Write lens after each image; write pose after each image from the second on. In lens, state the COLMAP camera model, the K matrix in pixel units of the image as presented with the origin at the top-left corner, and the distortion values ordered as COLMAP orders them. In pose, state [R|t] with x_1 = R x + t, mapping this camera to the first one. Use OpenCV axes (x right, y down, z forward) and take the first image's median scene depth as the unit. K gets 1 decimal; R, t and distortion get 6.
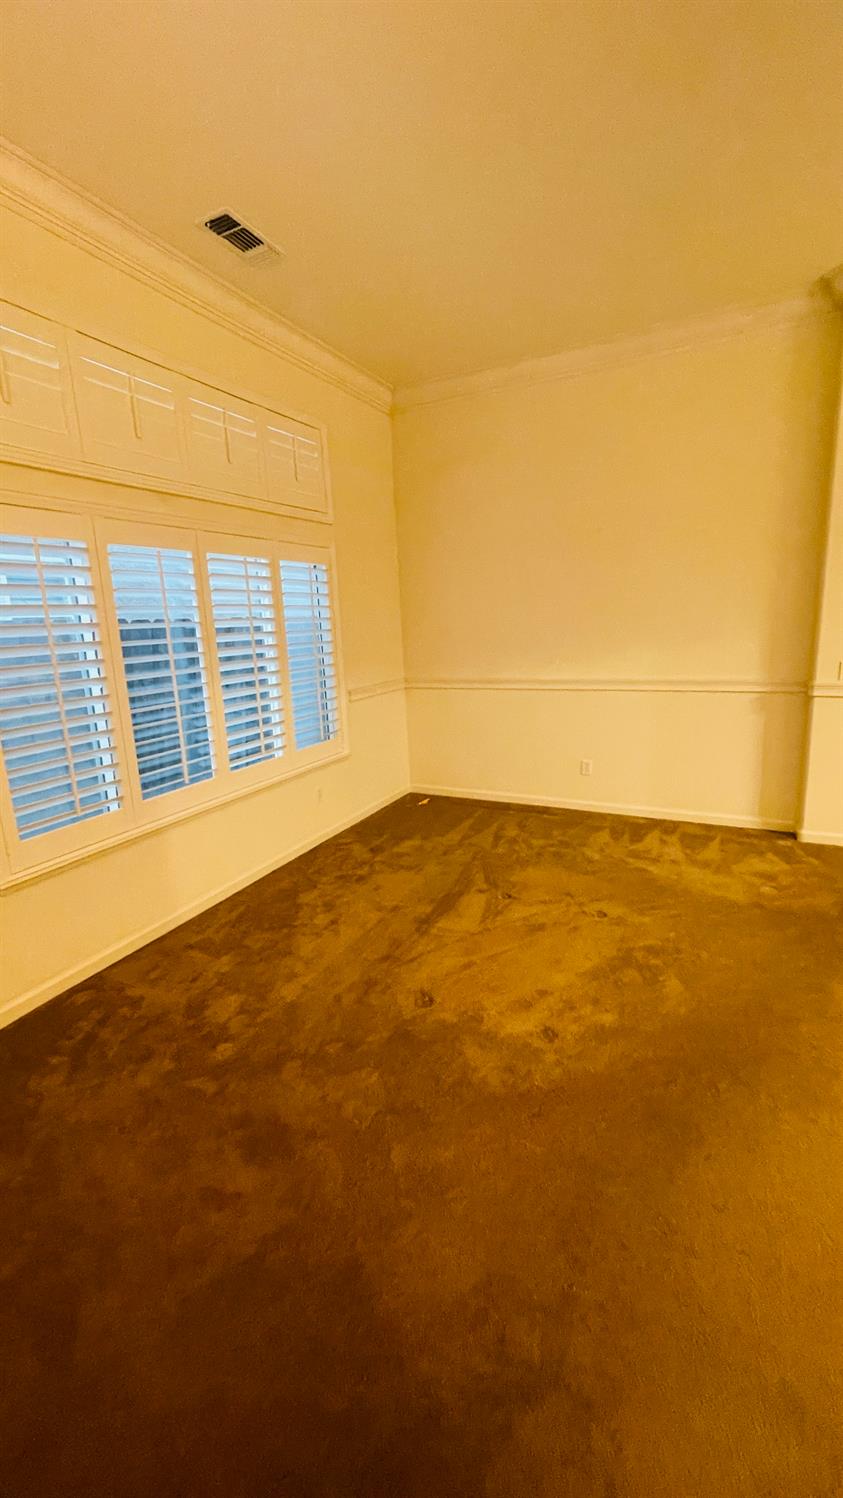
lens RADIAL K [[610.7, 0, 423.9], [0, 610.7, 742.3], [0, 0, 1]] dist [0.012279, 0.000977]
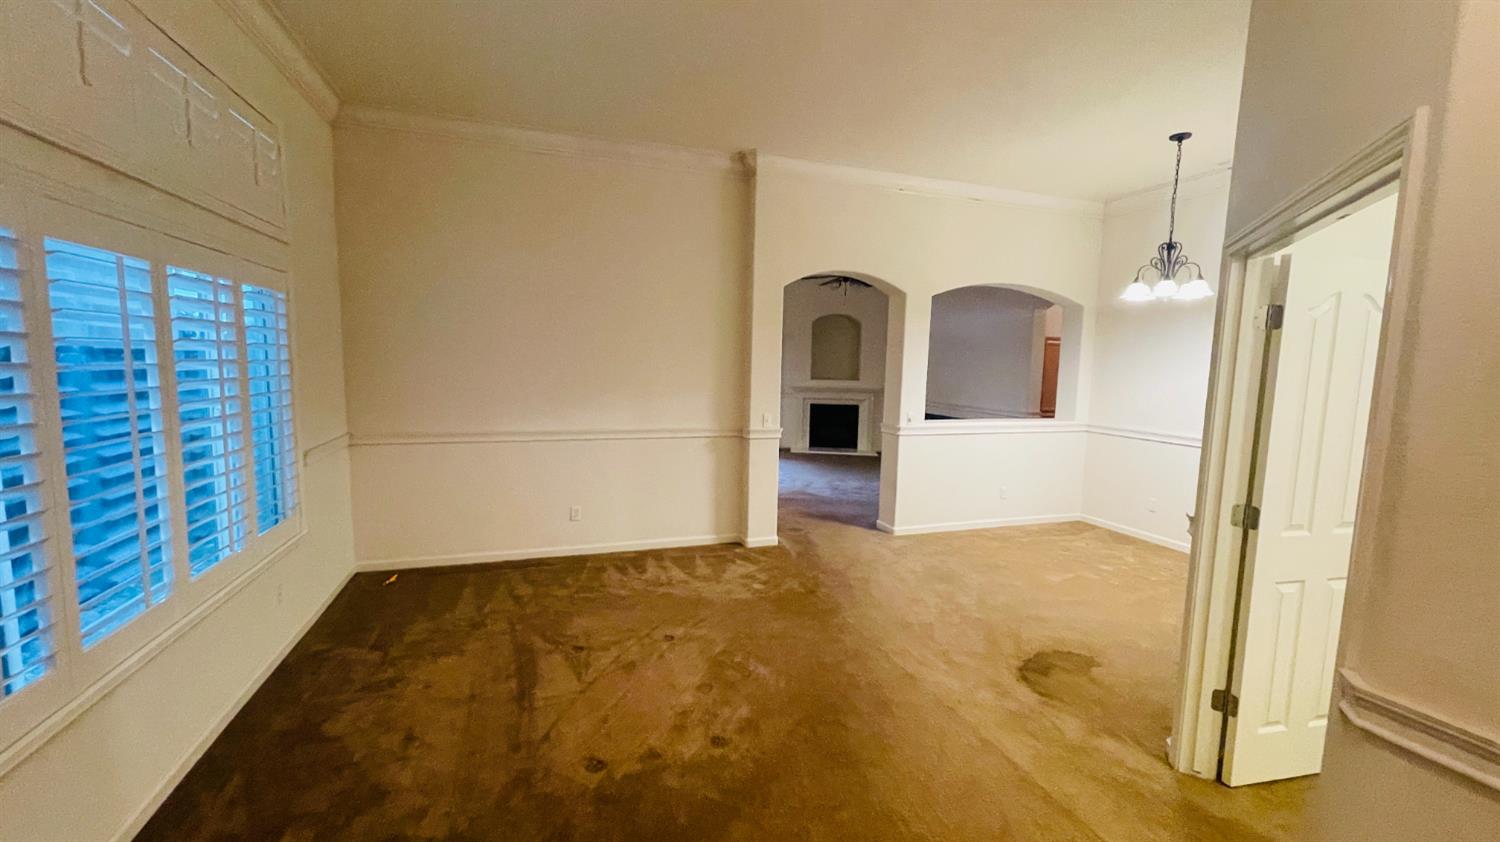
lens RADIAL K [[611.5, 0, 741.2], [0, 611.5, 424.1], [0, 0, 1]] dist [0.012279, 0.000977]
pose [[0.695788, -0.019912, 0.717971, -0.344678], [0.092045, 0.993845, -0.061638, -0.024128], [-0.712325, 0.108972, 0.693339, 0.062643]]
